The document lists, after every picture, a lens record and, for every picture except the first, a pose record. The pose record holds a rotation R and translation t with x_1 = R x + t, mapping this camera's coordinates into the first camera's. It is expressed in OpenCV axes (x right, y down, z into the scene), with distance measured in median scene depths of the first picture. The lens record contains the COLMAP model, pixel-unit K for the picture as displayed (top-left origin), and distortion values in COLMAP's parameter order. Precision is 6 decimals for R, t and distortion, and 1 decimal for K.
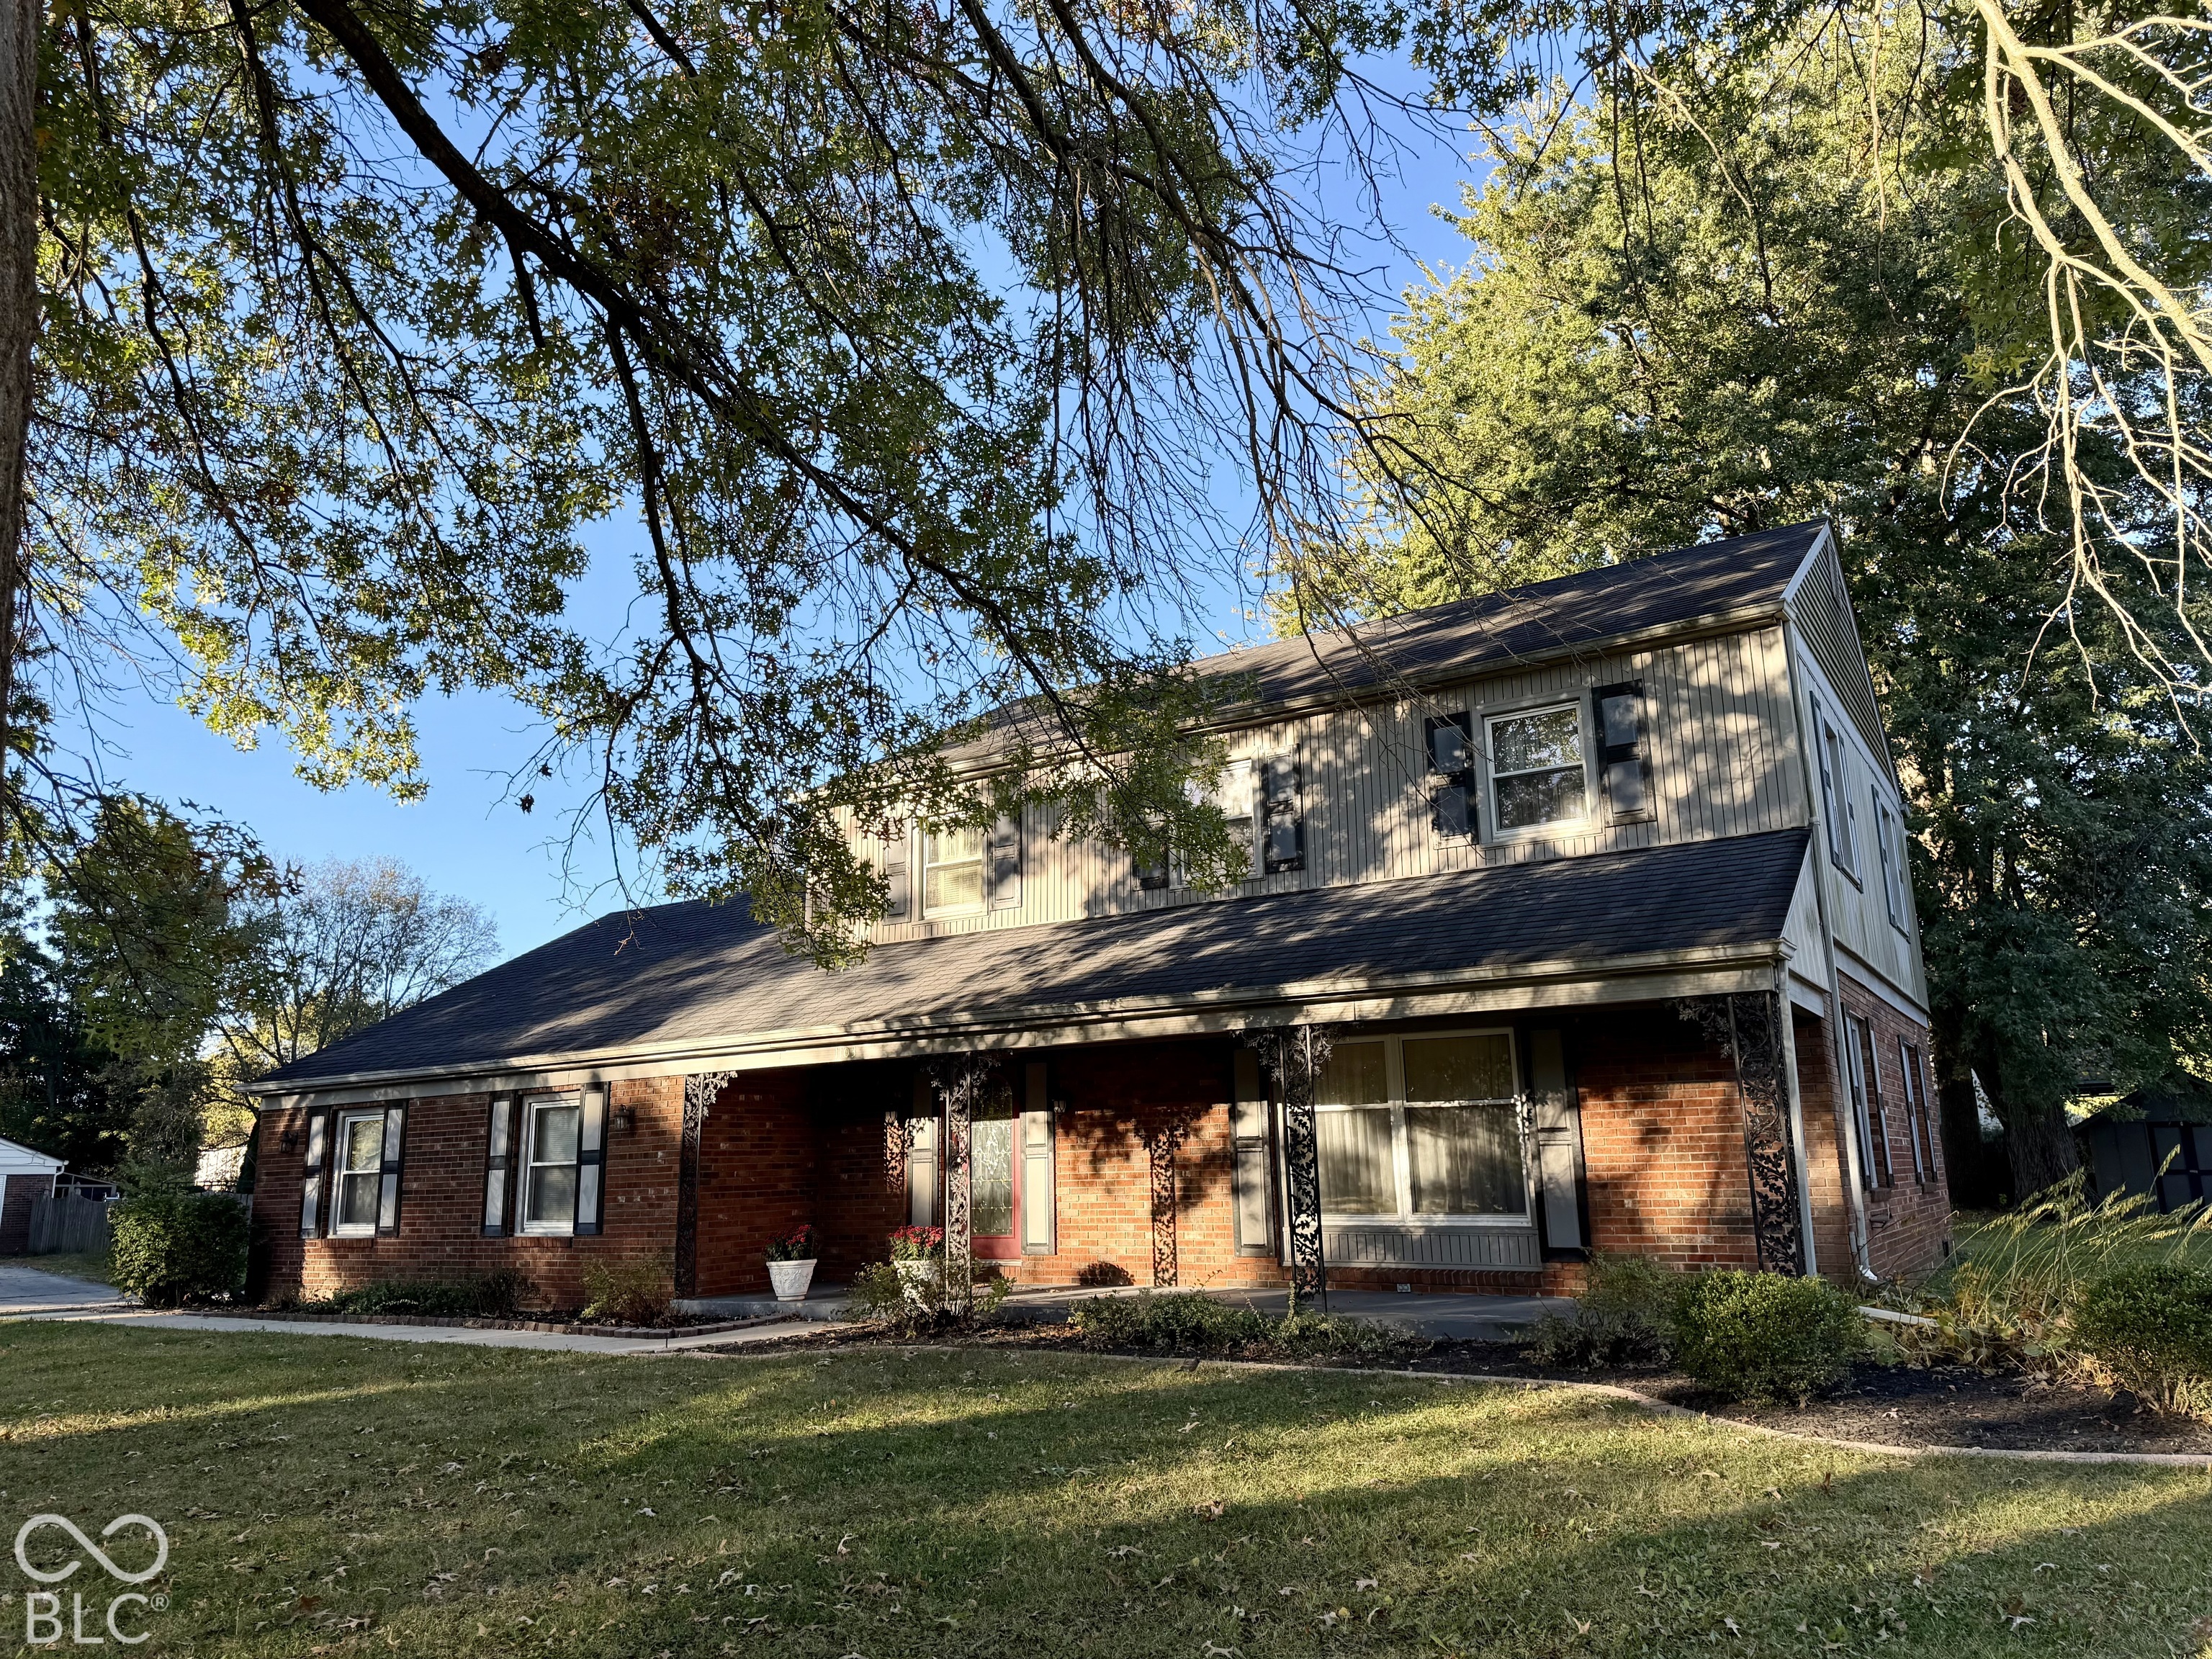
lens RADIAL K [[1554.0, 0, 1106.0], [0, 1554.0, 829.5], [0, 0, 1]] dist [0.001287, -0.003398]
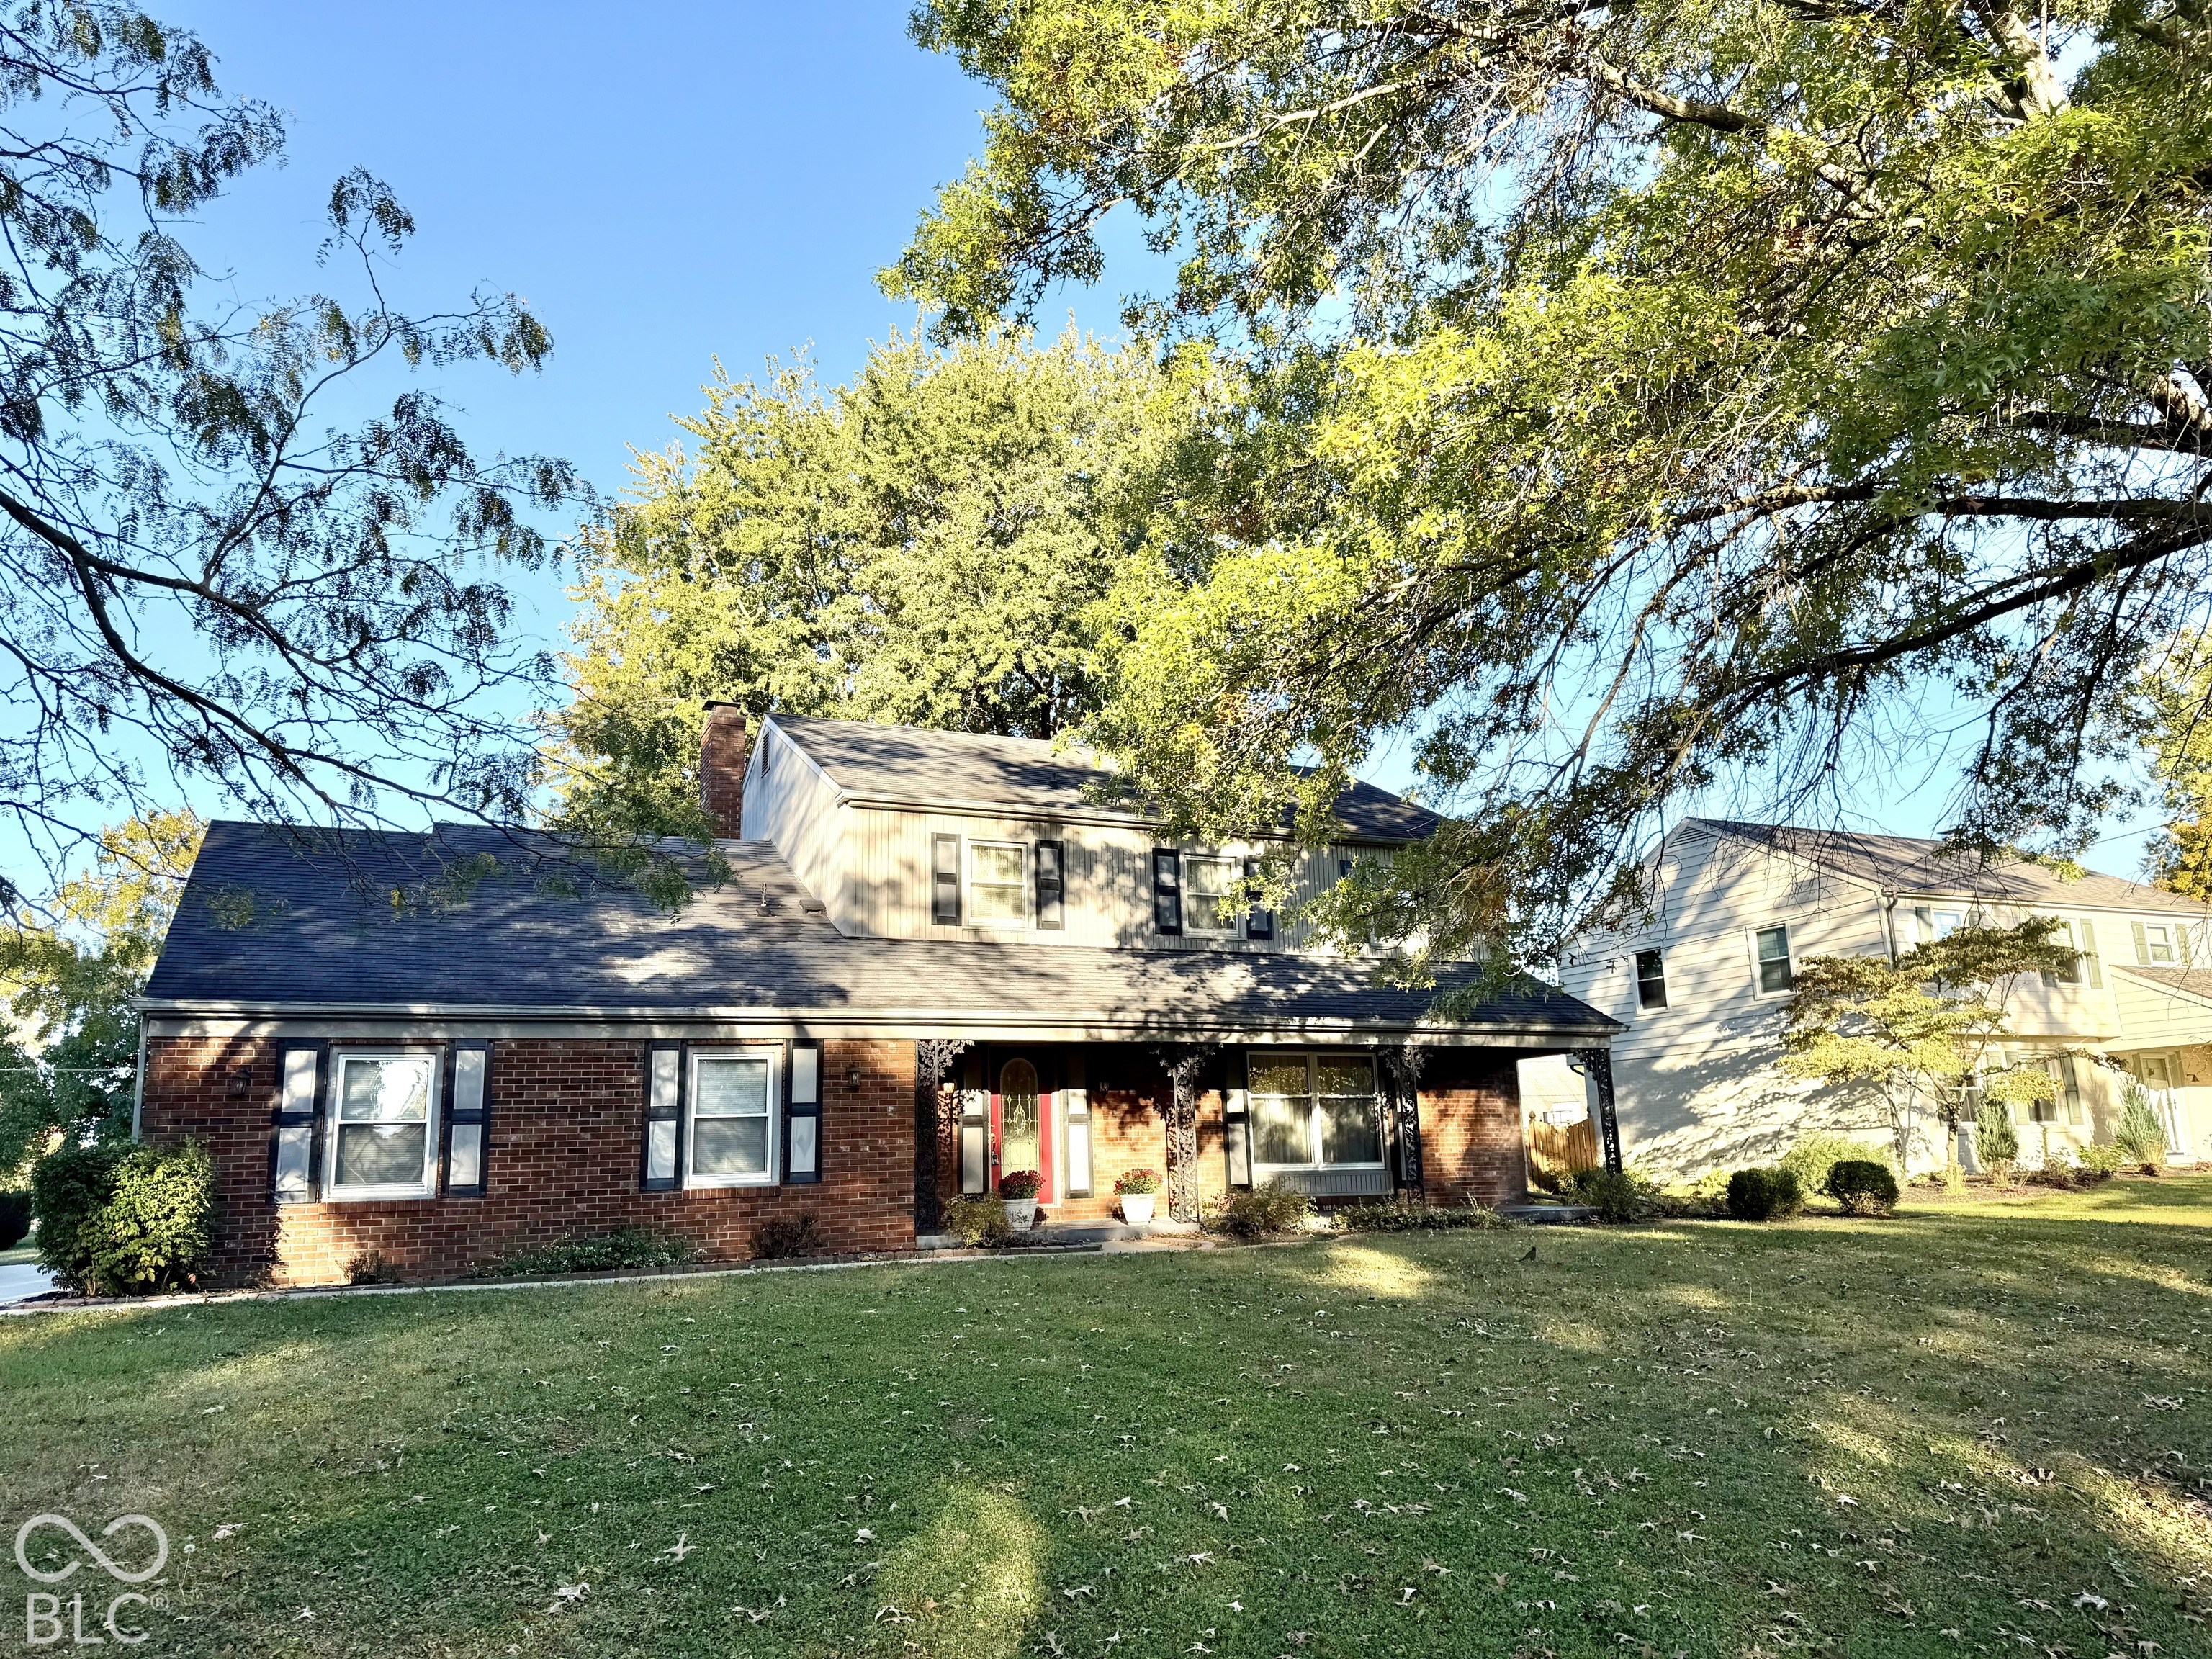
lens RADIAL K [[1556.3, 0, 1102.5], [0, 1556.3, 833.4], [0, 0, 1]] dist [0.002178, -0.004104]
pose [[0.520674, 0.186117, 0.833222, -1.177943], [-0.174223, 0.978575, -0.109713, 0.112563], [-0.835790, -0.088042, 0.541944, 0.291669]]
